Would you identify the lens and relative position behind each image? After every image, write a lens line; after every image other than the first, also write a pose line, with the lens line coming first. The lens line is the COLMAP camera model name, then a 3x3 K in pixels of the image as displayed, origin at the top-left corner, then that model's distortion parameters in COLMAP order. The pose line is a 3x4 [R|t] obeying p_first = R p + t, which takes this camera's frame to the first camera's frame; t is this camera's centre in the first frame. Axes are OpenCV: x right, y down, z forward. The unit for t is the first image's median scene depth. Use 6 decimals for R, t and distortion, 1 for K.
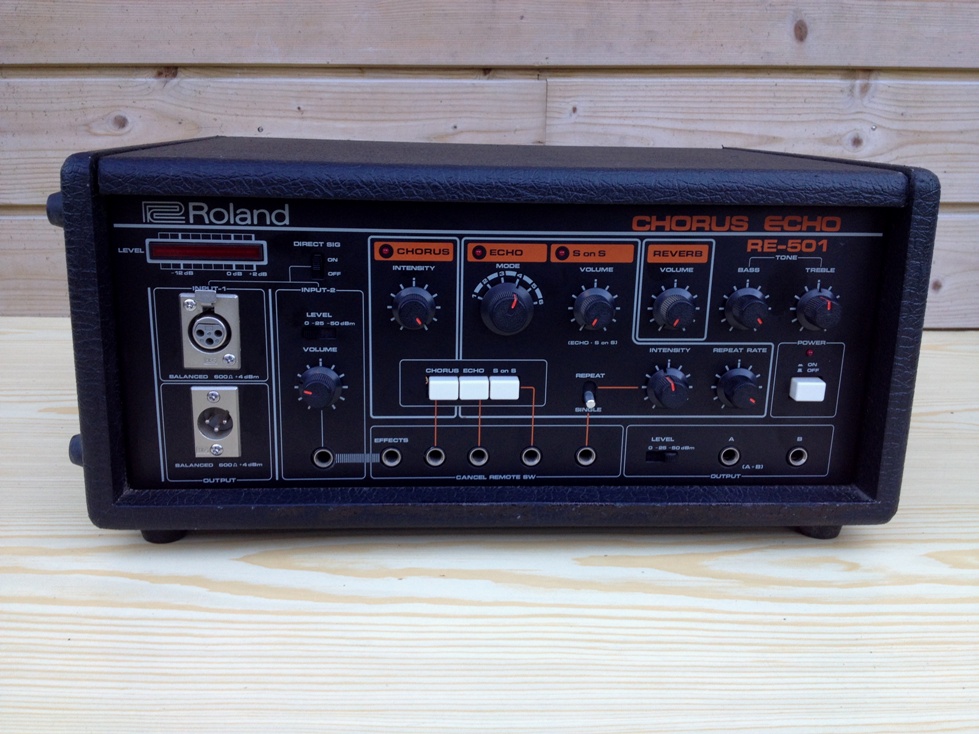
lens RADIAL K [[931.2, 0, 489.5], [0, 931.2, 367.0], [0, 0, 1]] dist [0.193660, -0.464579]
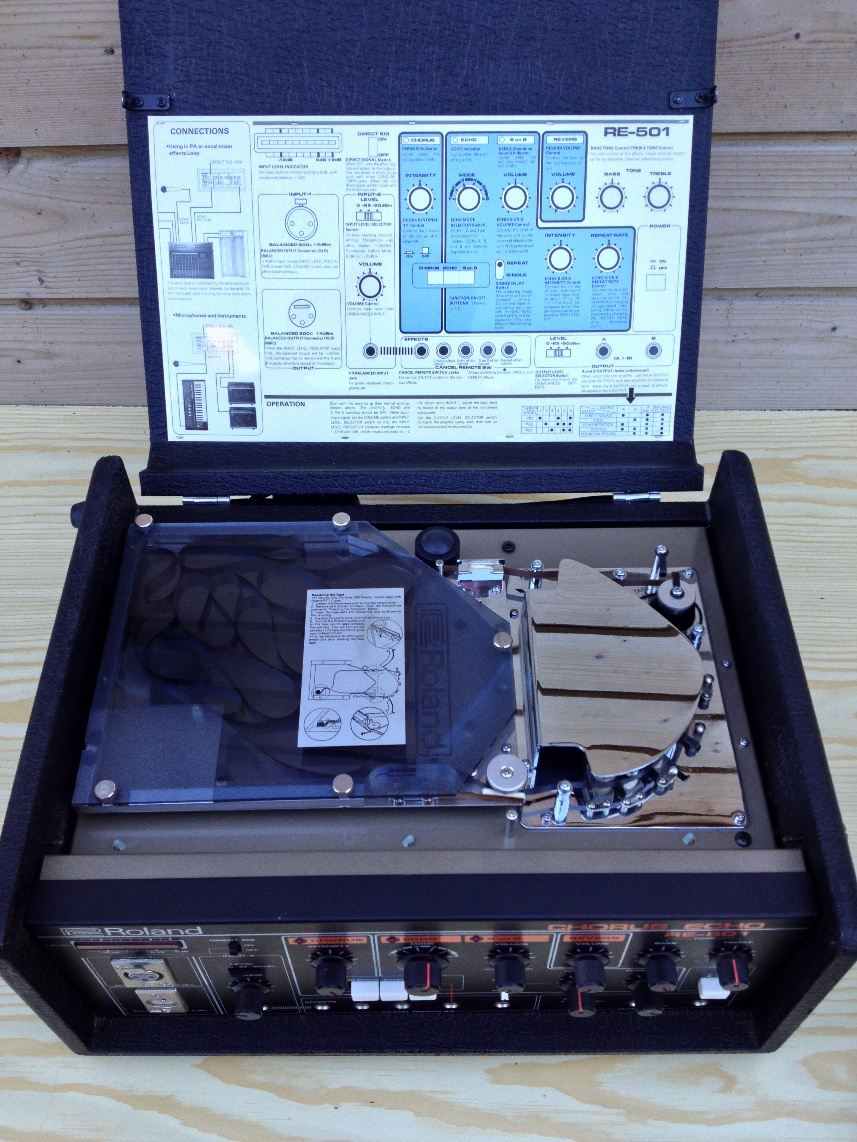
lens RADIAL K [[1079.1, 0, 428.5], [0, 1079.1, 571.0], [0, 0, 1]] dist [0.179278, -0.369576]
pose [[0.998106, 0.024057, -0.056622, 0.080149], [0.014852, 0.798925, 0.601247, -1.095659], [0.059701, -0.600949, 0.797055, 0.291505]]
